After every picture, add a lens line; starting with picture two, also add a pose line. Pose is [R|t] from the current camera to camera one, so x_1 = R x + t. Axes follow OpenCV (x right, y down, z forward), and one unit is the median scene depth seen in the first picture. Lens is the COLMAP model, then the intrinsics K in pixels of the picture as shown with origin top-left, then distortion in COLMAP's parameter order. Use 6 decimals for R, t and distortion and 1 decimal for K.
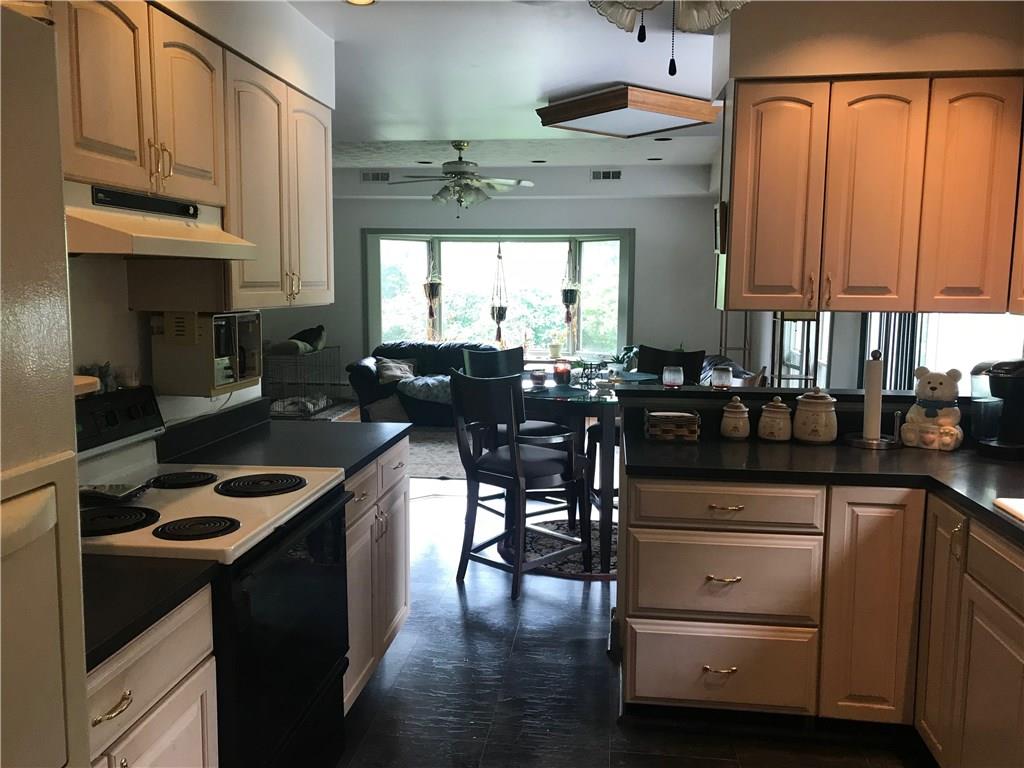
lens RADIAL K [[837.0, 0, 511.8], [0, 837.0, 388.9], [0, 0, 1]] dist [0.006452, 0.000008]
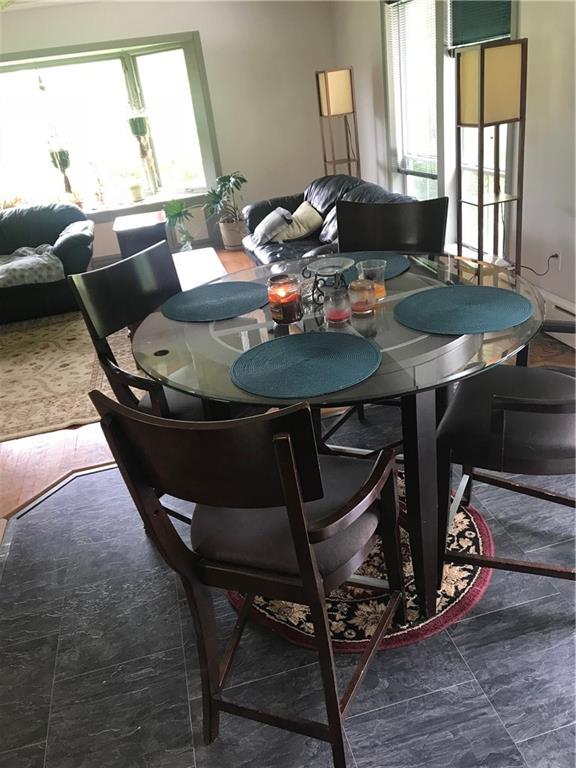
lens RADIAL K [[627.8, 0, 290.5], [0, 627.8, 377.0], [0, 0, 1]] dist [0.006452, 0.000008]
pose [[0.928711, -0.256070, 0.268188, -0.026730], [0.166486, 0.934215, 0.315476, -0.046343], [-0.331329, -0.248336, 0.910247, 0.283188]]
